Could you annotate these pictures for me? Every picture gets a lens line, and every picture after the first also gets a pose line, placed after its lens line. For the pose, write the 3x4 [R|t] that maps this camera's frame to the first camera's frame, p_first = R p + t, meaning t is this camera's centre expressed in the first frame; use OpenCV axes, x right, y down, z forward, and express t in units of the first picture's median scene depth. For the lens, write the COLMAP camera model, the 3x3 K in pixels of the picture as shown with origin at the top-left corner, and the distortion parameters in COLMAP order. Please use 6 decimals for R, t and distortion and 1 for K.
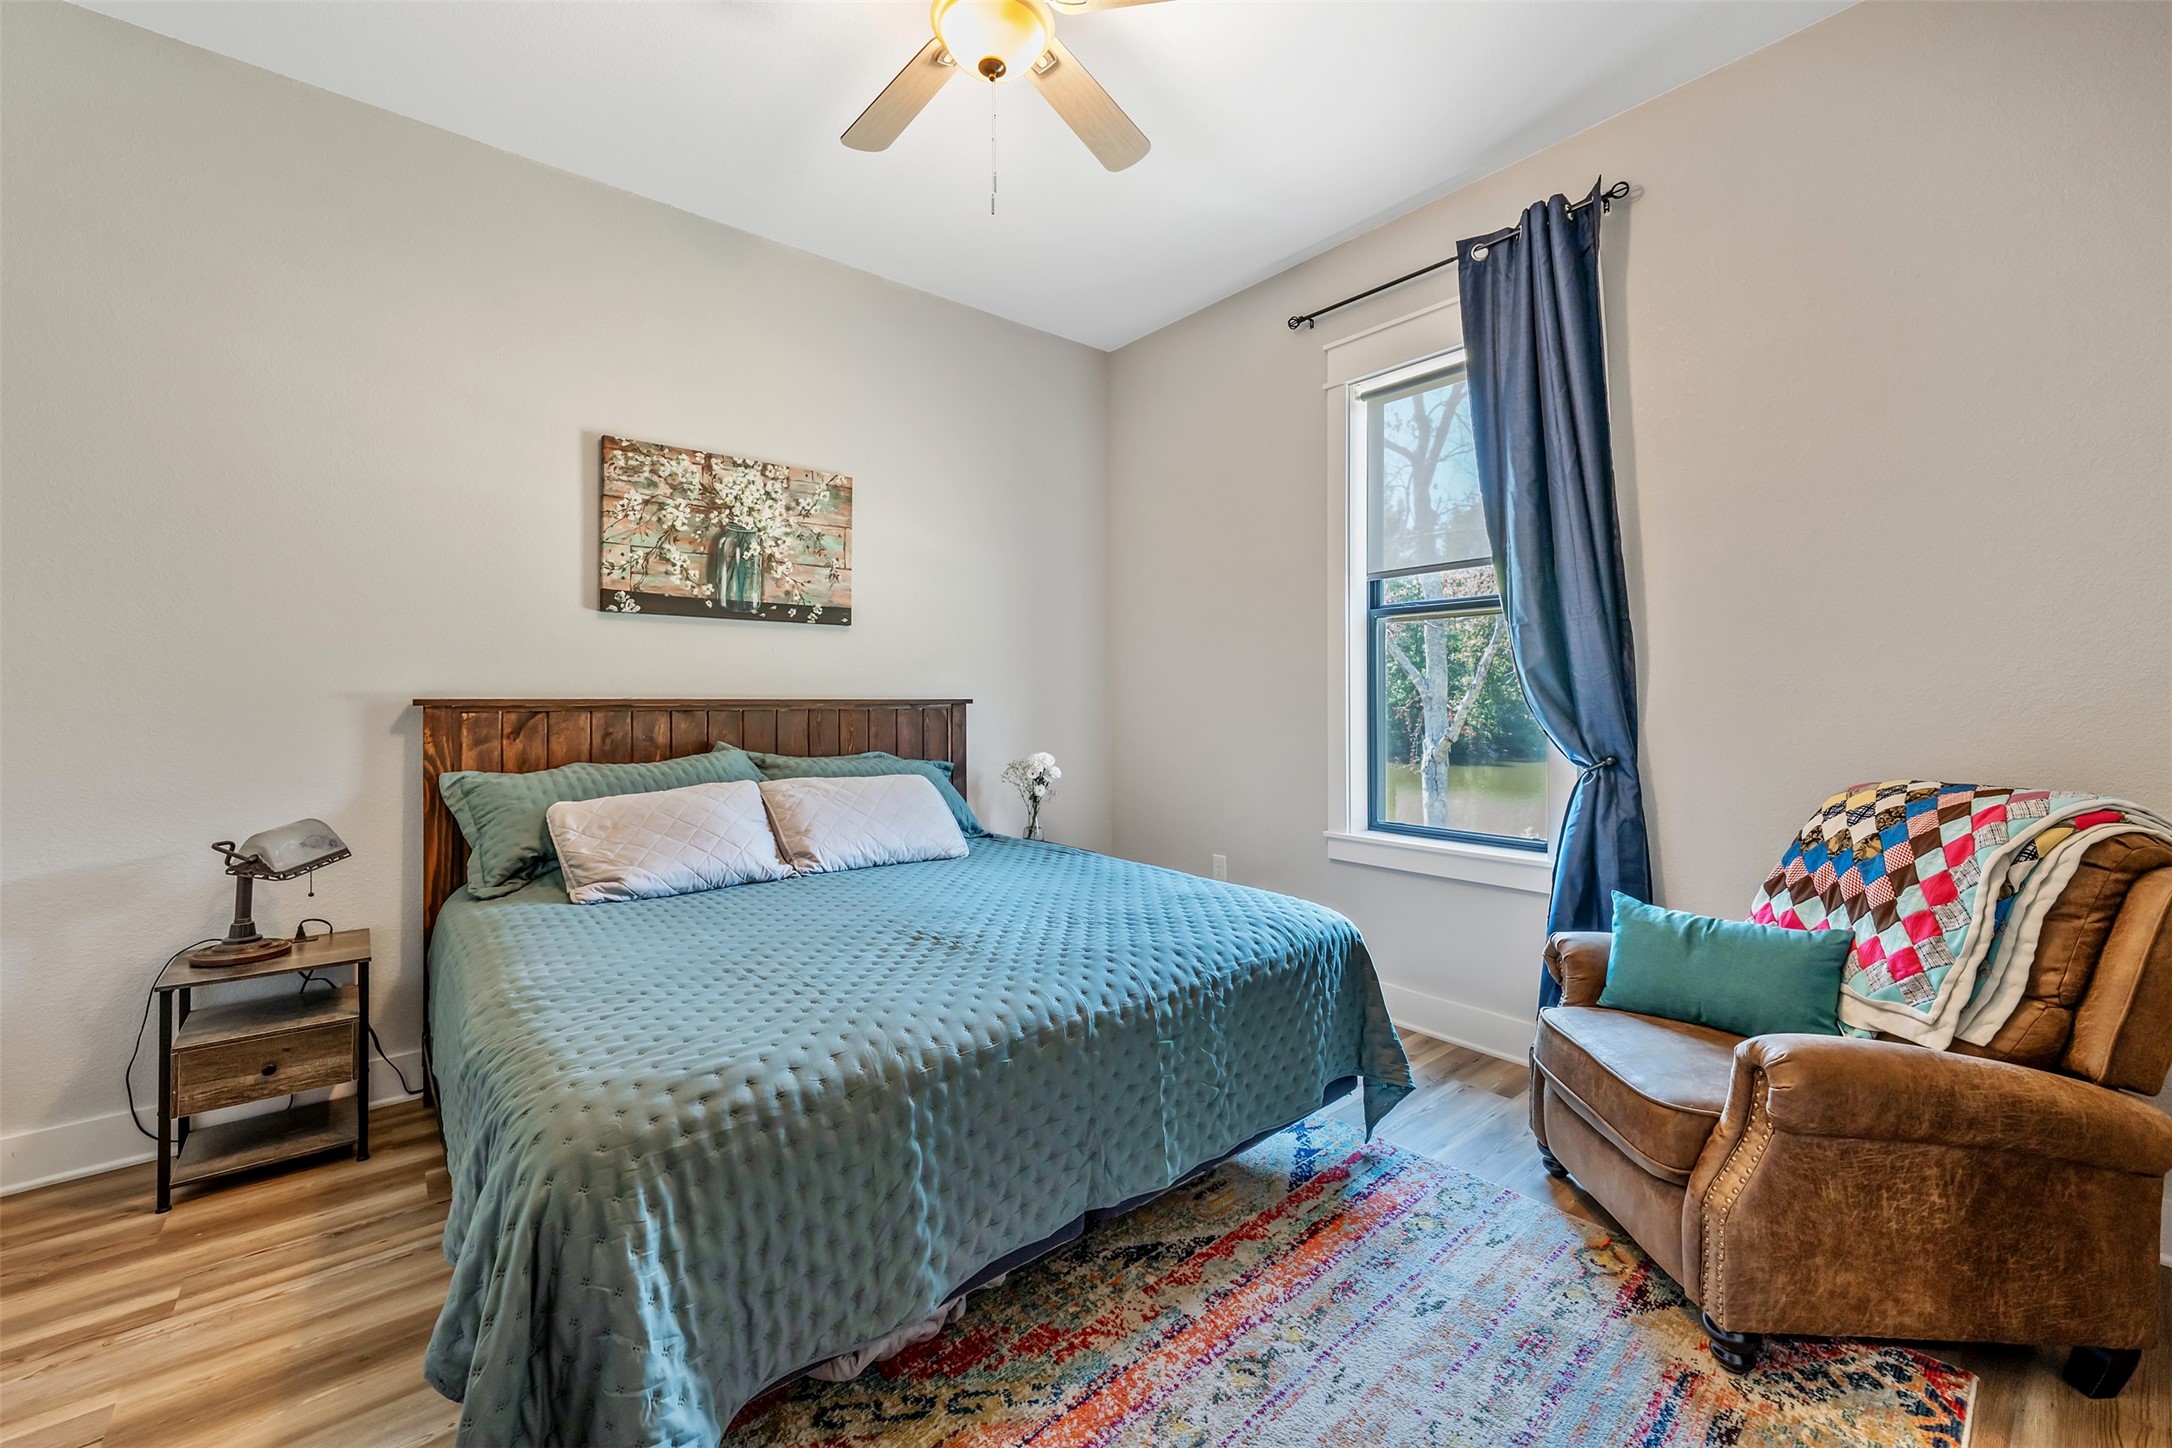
lens RADIAL K [[869.6, 0, 1094.1], [0, 869.6, 702.7], [0, 0, 1]] dist [-0.000503, -0.000014]
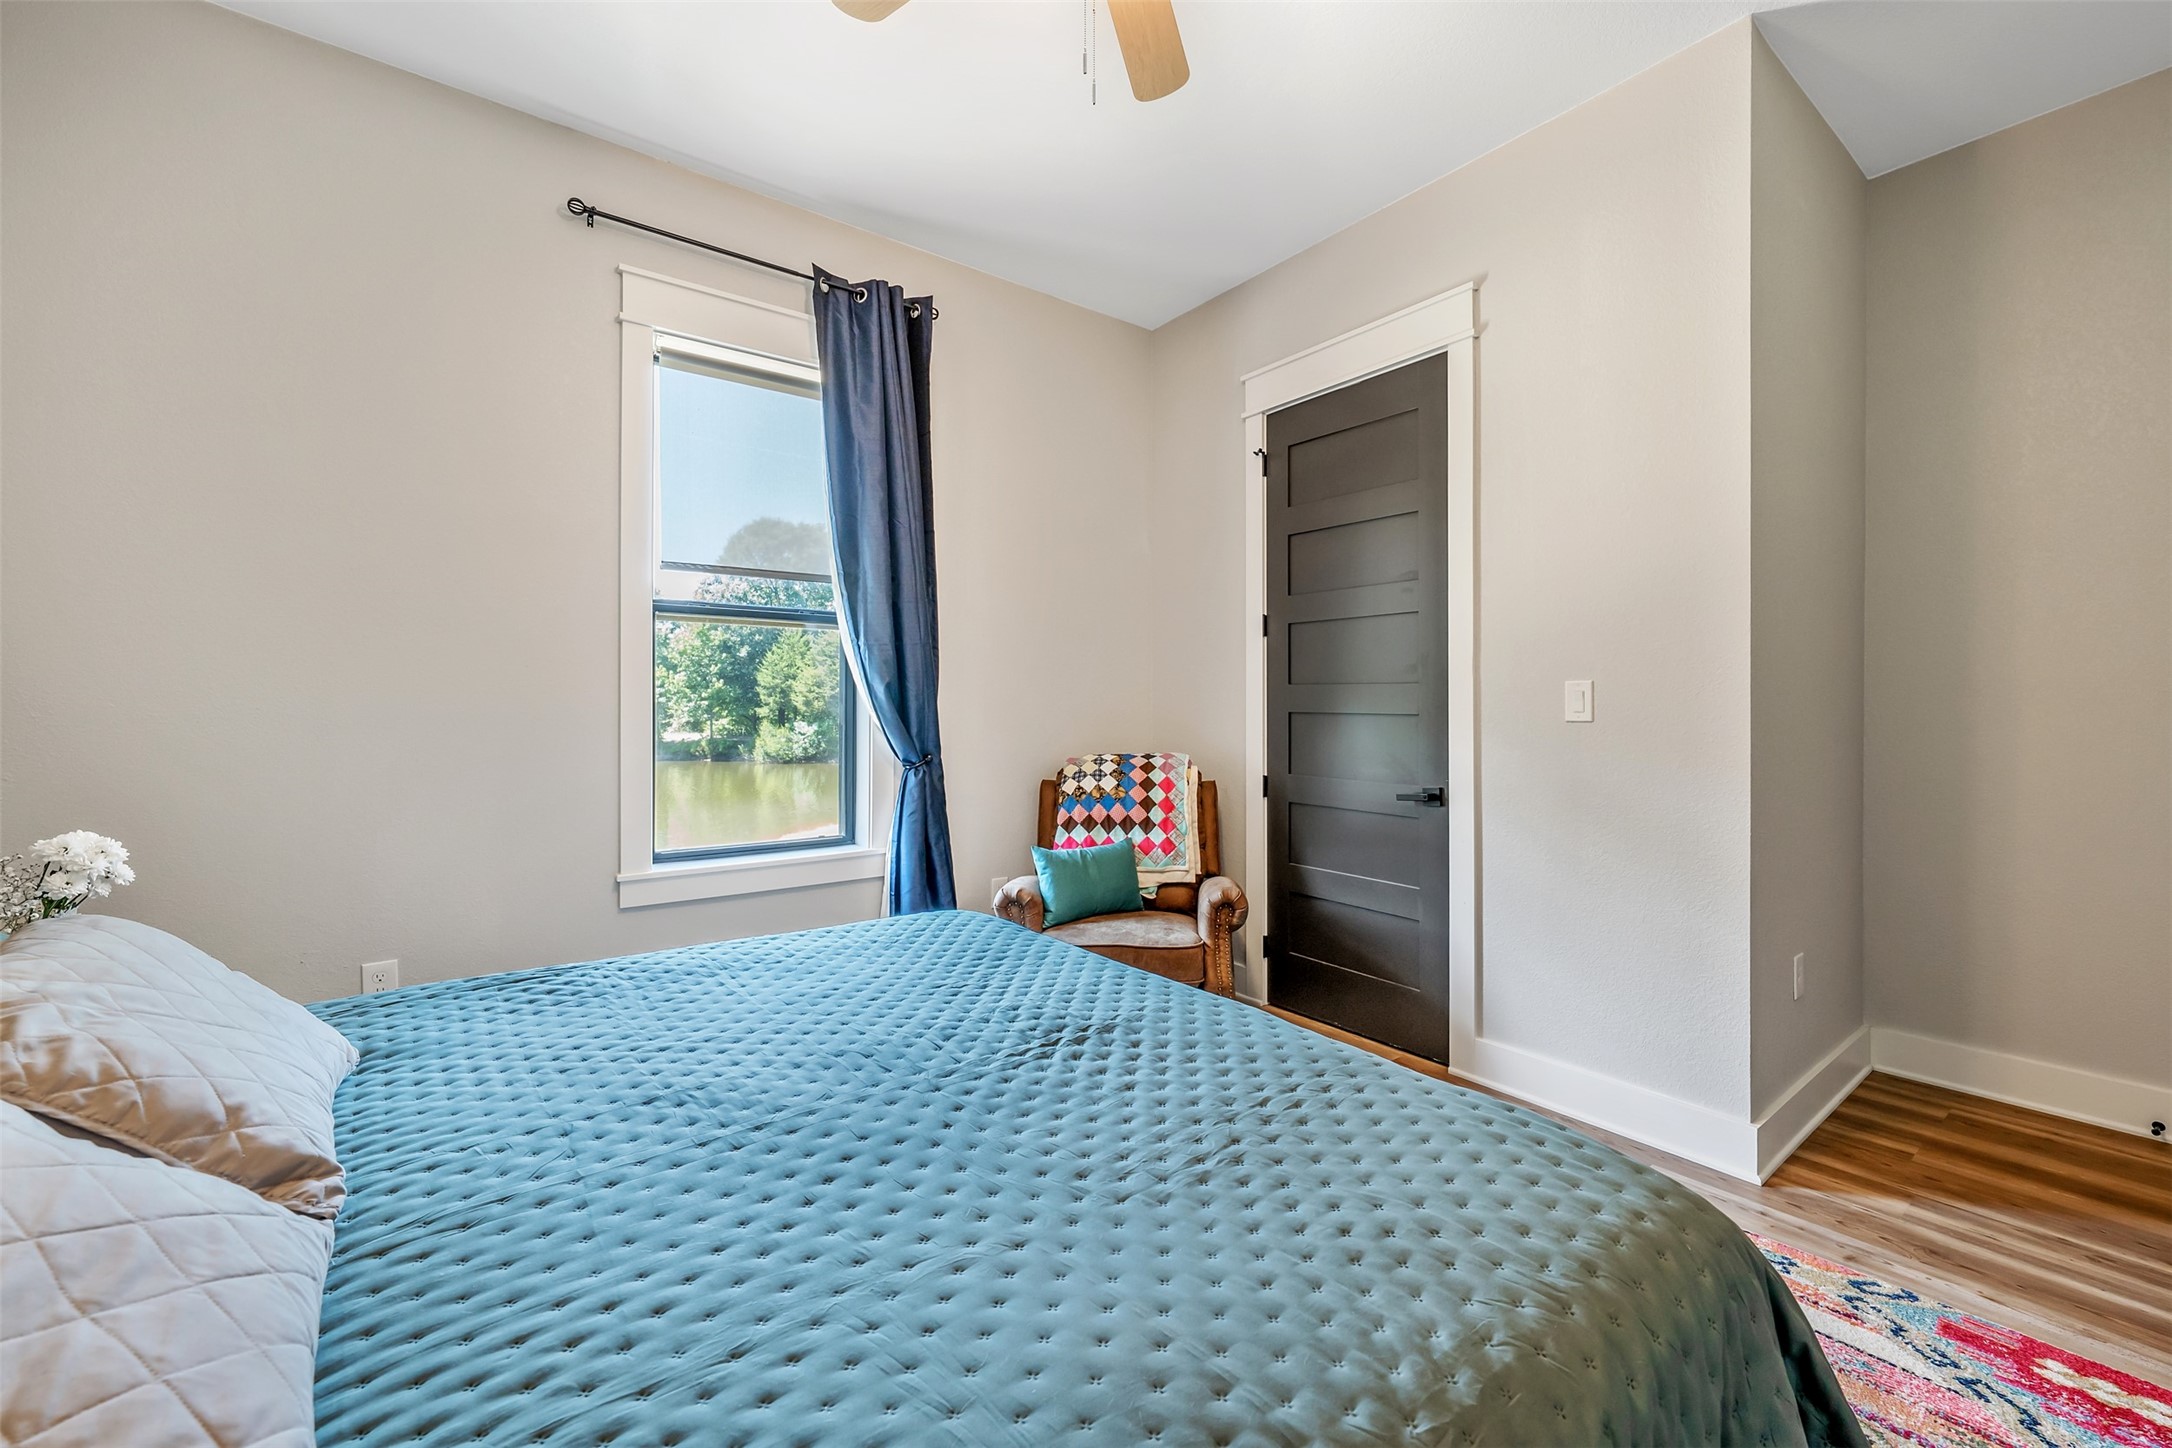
lens RADIAL K [[869.6, 0, 1094.1], [0, 869.6, 702.7], [0, 0, 1]] dist [-0.000503, -0.000014]
pose [[0.058913, 0.004301, 0.998254, -0.597138], [0.001398, 0.999989, -0.004391, -0.006384], [-0.998262, 0.001654, 0.058907, 0.621480]]
